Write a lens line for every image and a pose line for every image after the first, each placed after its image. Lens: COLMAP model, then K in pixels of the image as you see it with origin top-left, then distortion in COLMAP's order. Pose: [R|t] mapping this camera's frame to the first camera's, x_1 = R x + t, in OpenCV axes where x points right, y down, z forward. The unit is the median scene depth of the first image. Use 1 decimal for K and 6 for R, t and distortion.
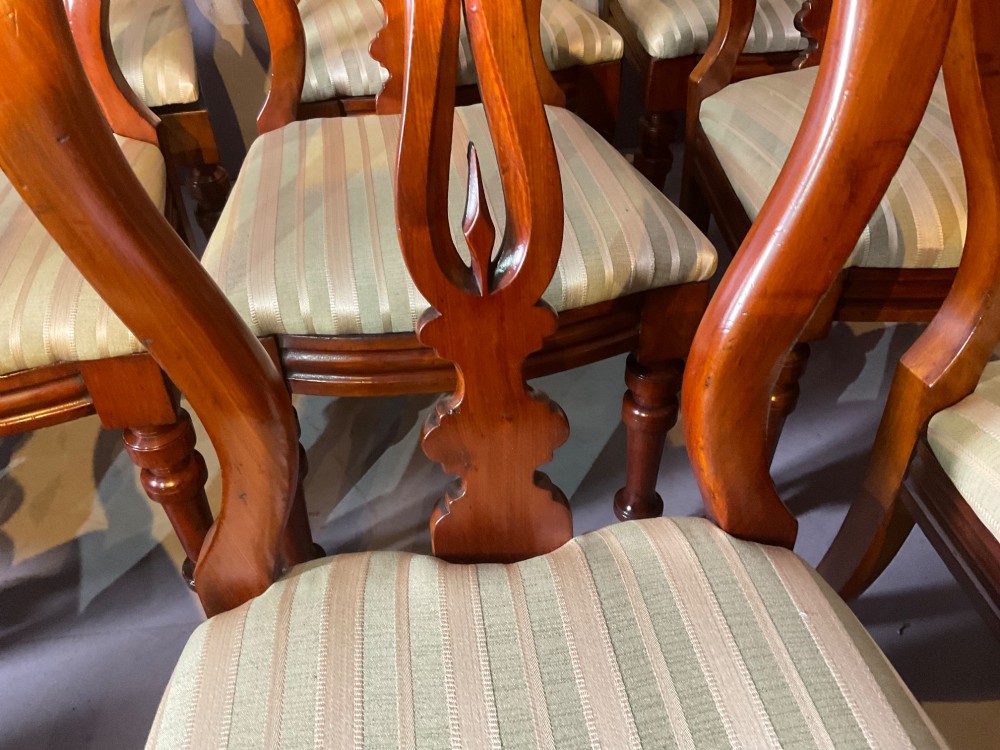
lens RADIAL K [[829.2, 0, 500.0], [0, 829.2, 375.0], [0, 0, 1]] dist [0.068642, -0.148496]
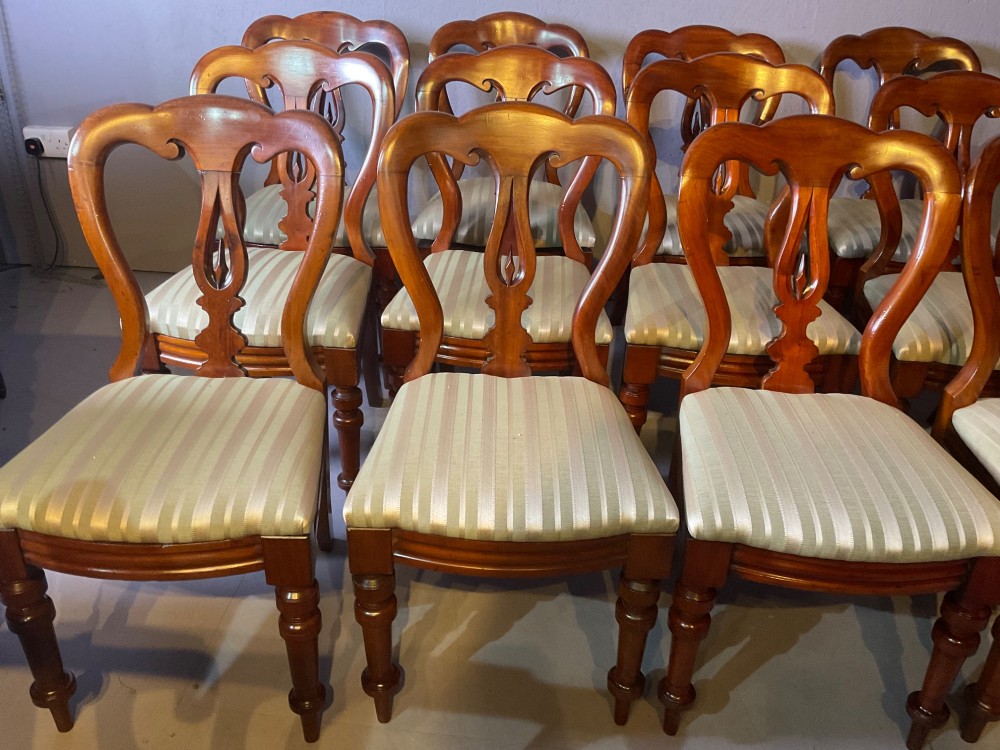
lens RADIAL K [[821.5, 0, 500.0], [0, 821.5, 375.0], [0, 0, 1]] dist [0.096006, -0.167073]
pose [[0.974514, 0.158274, -0.158974, -0.323439], [-0.185856, 0.966490, -0.177070, 0.506379], [0.125622, 0.202103, 0.971274, -1.240507]]
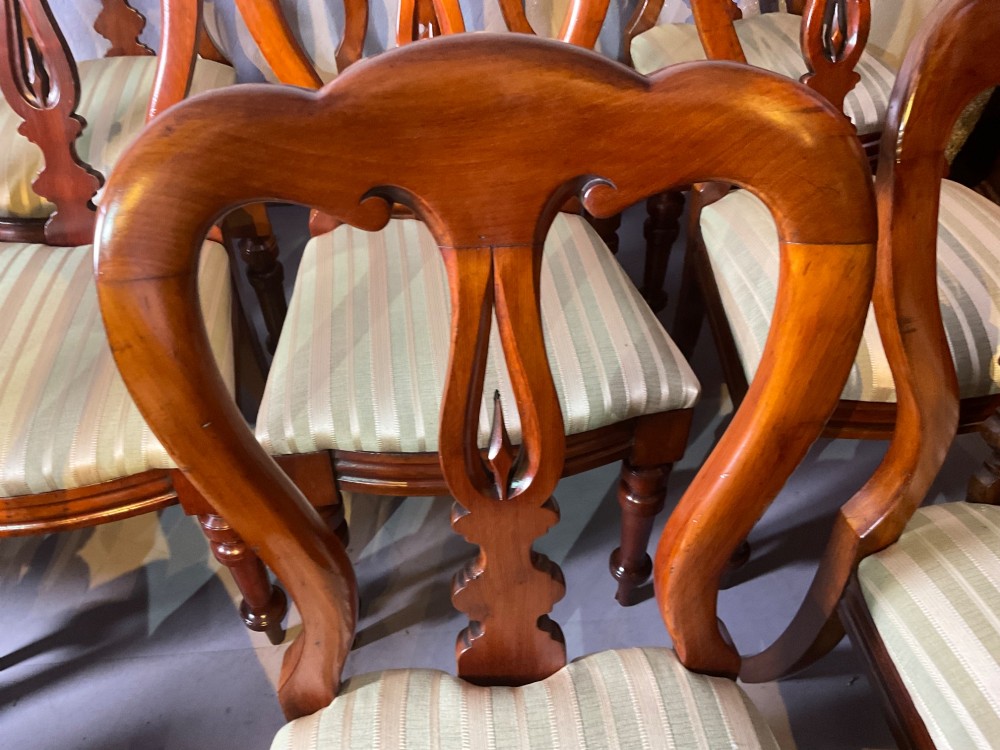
lens RADIAL K [[825.7, 0, 497.8], [0, 825.7, 370.6], [0, 0, 1]] dist [0.087755, -0.210261]
pose [[0.999265, 0.033268, -0.019022, -0.006115], [-0.032114, 0.997799, 0.058024, -0.234640], [0.020910, -0.057371, 0.998134, -0.186731]]
